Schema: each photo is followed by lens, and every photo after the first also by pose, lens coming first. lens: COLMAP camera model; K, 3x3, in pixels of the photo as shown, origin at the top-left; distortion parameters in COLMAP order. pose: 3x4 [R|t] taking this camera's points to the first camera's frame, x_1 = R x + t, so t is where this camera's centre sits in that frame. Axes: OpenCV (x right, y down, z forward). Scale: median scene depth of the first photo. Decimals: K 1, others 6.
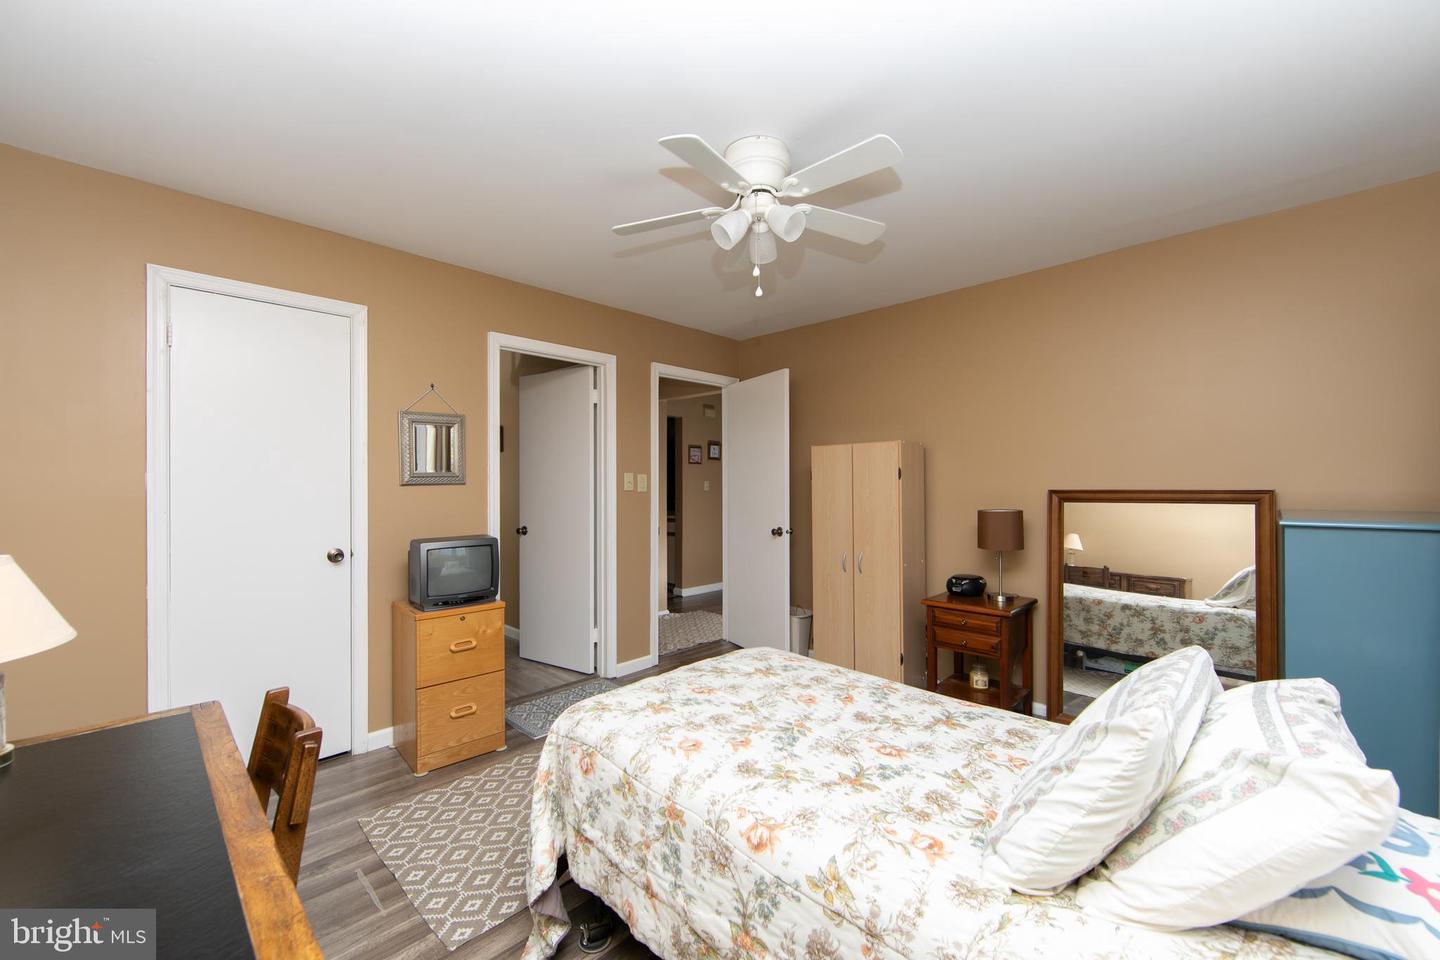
lens RADIAL K [[581.0, 0, 722.5], [0, 581.0, 483.9], [0, 0, 1]] dist [0.000748, -0.001540]
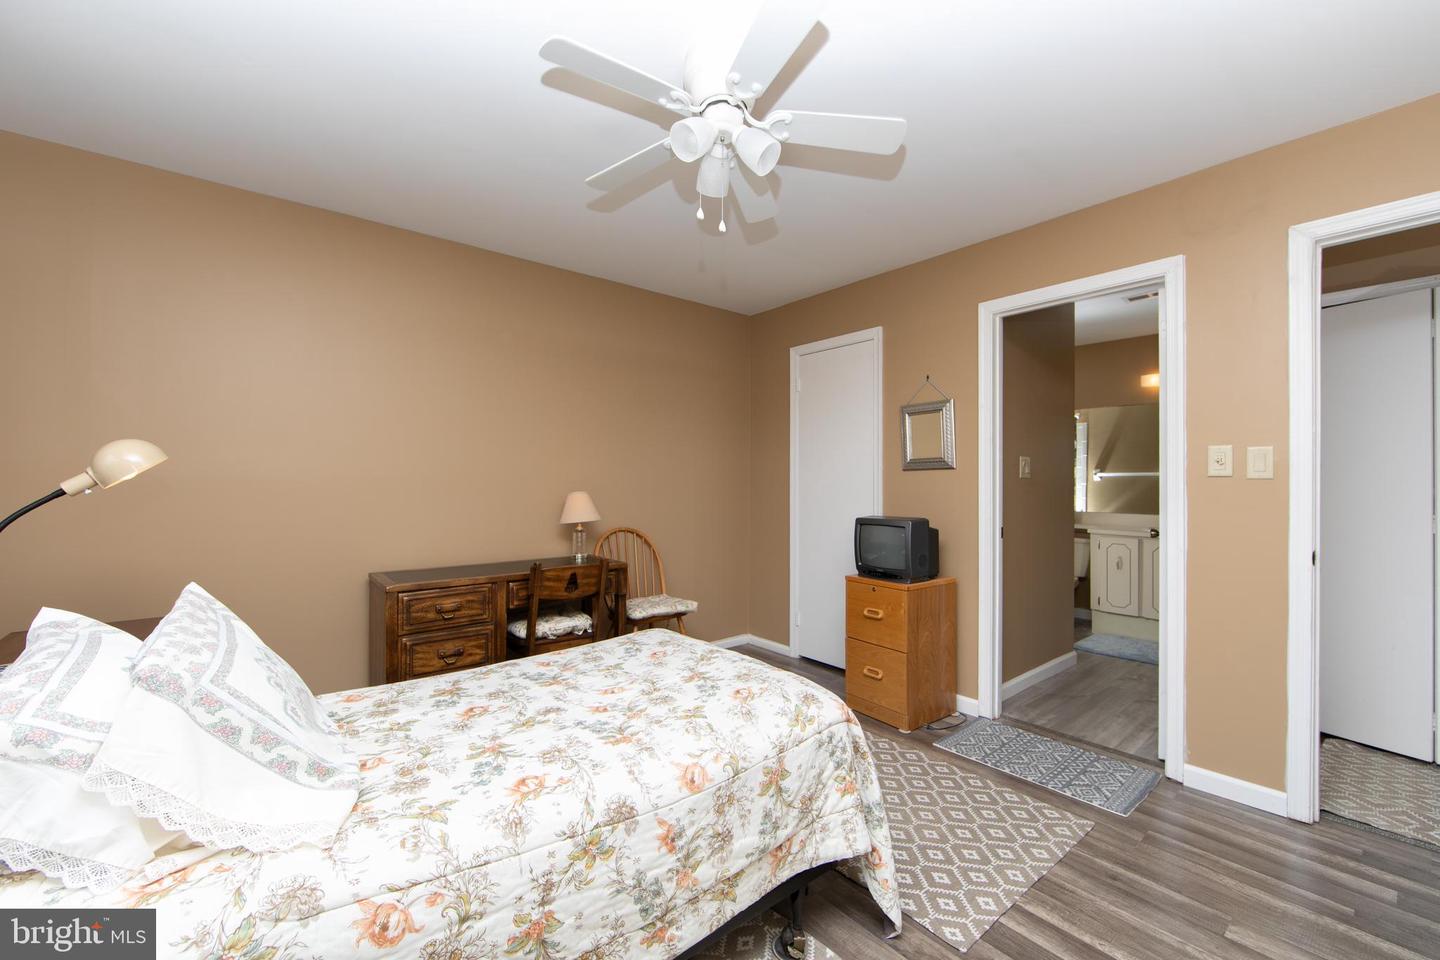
lens RADIAL K [[581.0, 0, 722.5], [0, 581.0, 476.9], [0, 0, 1]] dist [0.000748, -0.001540]
pose [[-0.128861, -0.003353, -0.991657, 1.031470], [-0.002924, 0.999991, -0.003001, 0.033910], [0.991658, 0.002513, -0.128869, 1.282925]]
